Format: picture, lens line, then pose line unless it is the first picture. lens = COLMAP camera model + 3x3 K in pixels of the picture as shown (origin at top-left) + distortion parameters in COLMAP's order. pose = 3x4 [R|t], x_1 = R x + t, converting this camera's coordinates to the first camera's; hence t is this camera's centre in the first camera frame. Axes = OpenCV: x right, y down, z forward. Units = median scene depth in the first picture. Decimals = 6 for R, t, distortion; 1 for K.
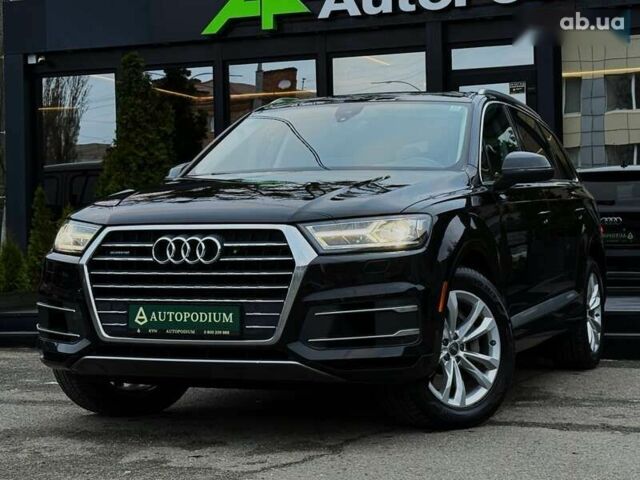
lens RADIAL K [[1415.0, 0, 320.0], [0, 1415.0, 240.0], [0, 0, 1]] dist [0.127199, 0.178018]
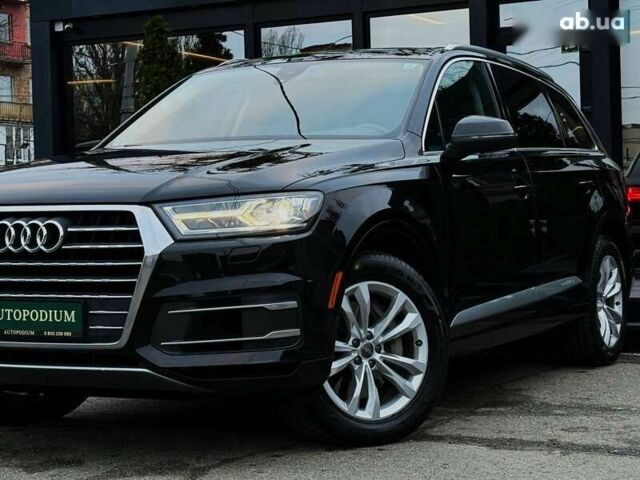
lens RADIAL K [[1445.7, 0, 320.0], [0, 1445.7, 240.0], [0, 0, 1]] dist [0.130058, 0.225348]
pose [[0.994685, -0.004952, -0.102842, 0.166630], [0.006780, 0.999825, 0.017438, -0.004367], [0.102737, -0.018043, 0.994545, 0.153578]]
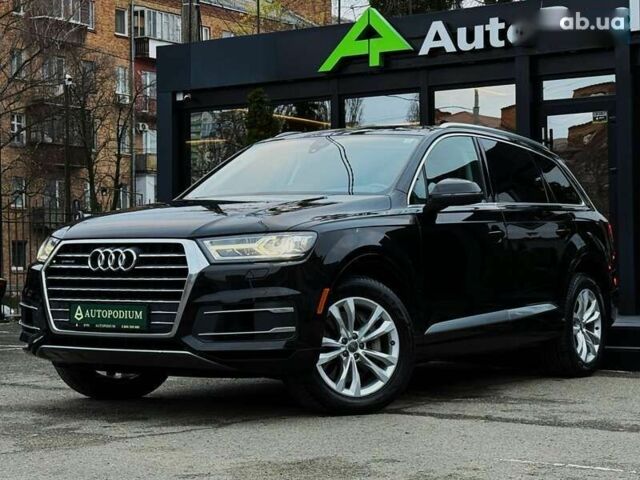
lens RADIAL K [[1415.0, 0, 320.0], [0, 1415.0, 240.0], [0, 0, 1]] dist [0.127199, 0.178018]
pose [[0.979636, 0.005478, -0.200705, 0.324317], [-0.009083, 0.999813, -0.017045, 0.009278], [0.200574, 0.018521, 0.979503, -0.165529]]
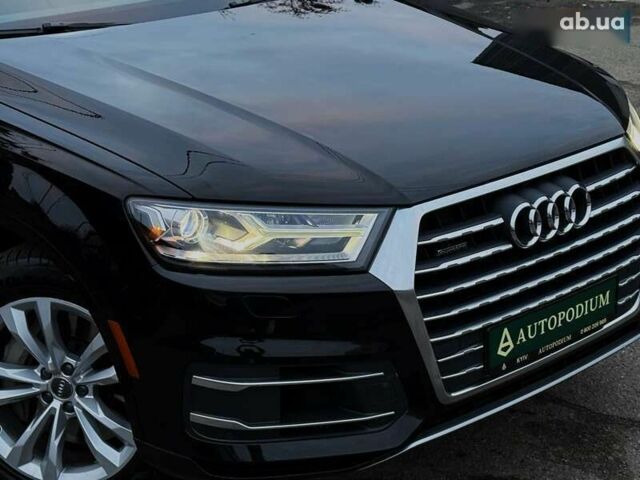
lens RADIAL K [[1415.0, 0, 320.0], [0, 1415.0, 240.0], [0, 0, 1]] dist [0.127199, 0.178018]
pose [[0.414885, -0.301724, 0.858390, -0.644831], [0.019918, 0.946202, 0.322964, -0.176100], [-0.909656, -0.116896, 0.398575, 0.837793]]
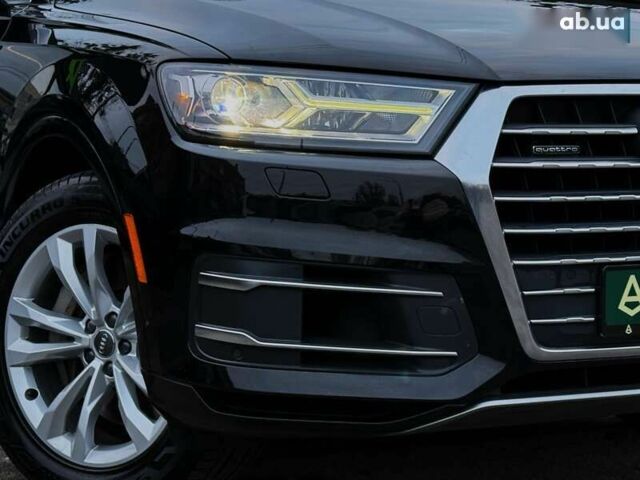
lens RADIAL K [[1445.7, 0, 320.0], [0, 1445.7, 240.0], [0, 0, 1]] dist [0.130058, 0.225348]
pose [[0.656050, -0.067135, 0.751726, -0.519078], [-0.011565, 0.995025, 0.098956, -0.006091], [-0.754629, -0.073614, 0.652010, 0.780332]]
